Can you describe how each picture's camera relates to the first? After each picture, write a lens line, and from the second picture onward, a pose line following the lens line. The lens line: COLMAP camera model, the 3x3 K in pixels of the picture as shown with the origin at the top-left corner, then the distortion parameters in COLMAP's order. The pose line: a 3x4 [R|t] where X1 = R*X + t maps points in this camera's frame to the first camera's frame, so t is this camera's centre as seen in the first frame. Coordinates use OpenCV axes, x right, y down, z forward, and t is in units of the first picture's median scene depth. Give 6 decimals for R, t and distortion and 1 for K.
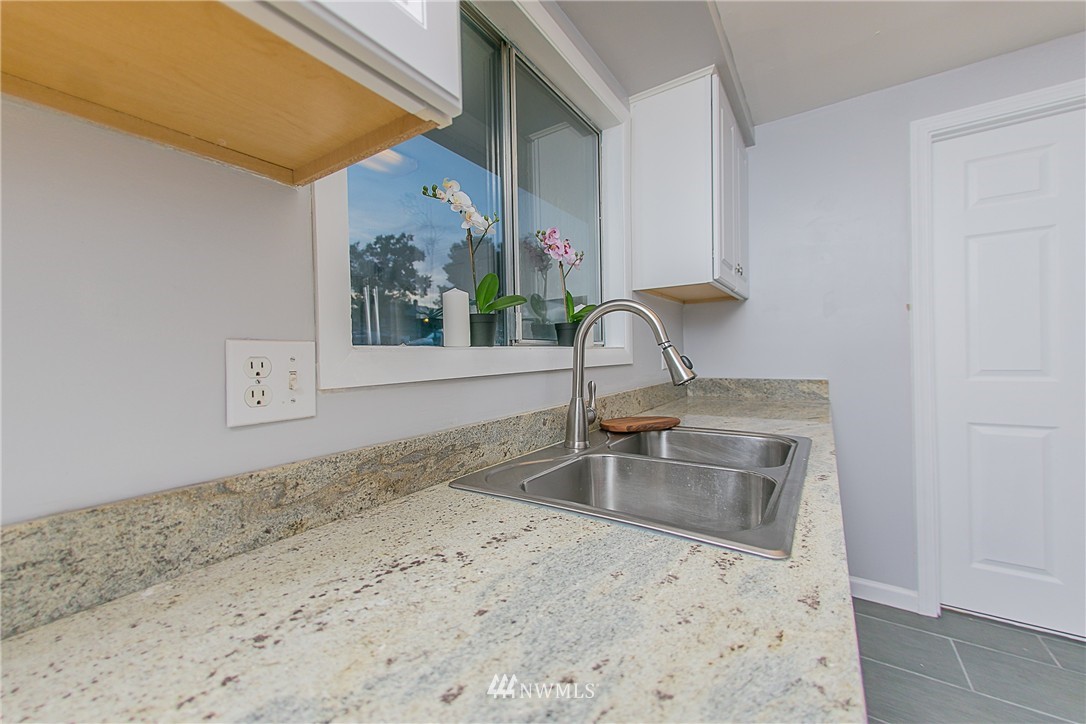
lens RADIAL K [[446.2, 0, 543.0], [0, 446.2, 362.0], [0, 0, 1]] dist [0.001500, 0.000052]
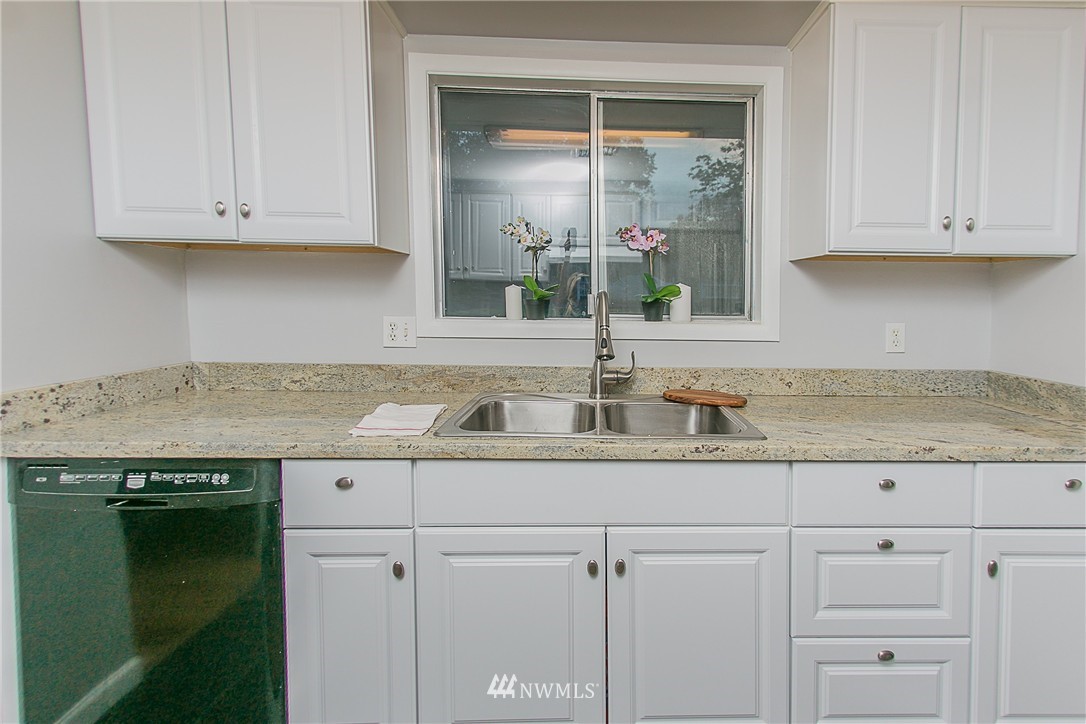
lens RADIAL K [[484.9, 0, 543.7], [0, 484.9, 320.4], [0, 0, 1]] dist [0.000612, -0.000054]
pose [[0.570317, 0.068882, -0.818532, 1.029562], [-0.043096, 0.997615, 0.053926, -0.099304], [0.820294, 0.004521, 0.571925, 0.033205]]
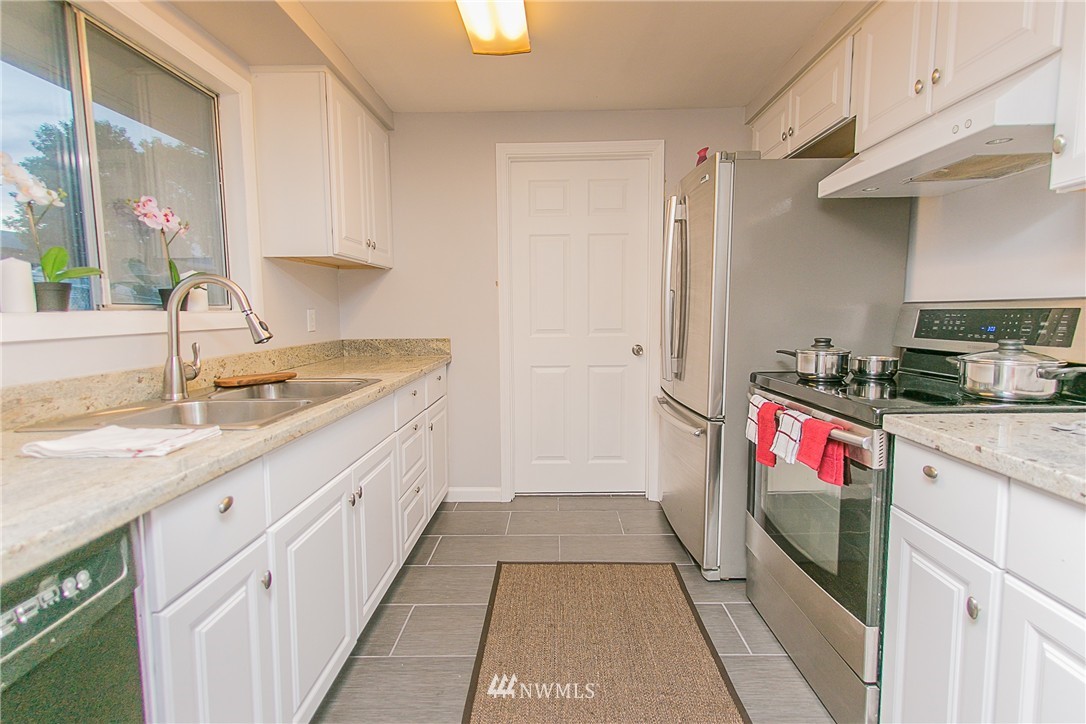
lens RADIAL K [[520.3, 0, 561.1], [0, 520.3, 354.3], [0, 0, 1]] dist [0.014977, 0.000177]
pose [[0.838699, -0.035876, 0.543412, 0.161061], [0.003621, 0.998173, 0.060311, -0.003682], [-0.544583, -0.048615, 0.837297, -0.611396]]
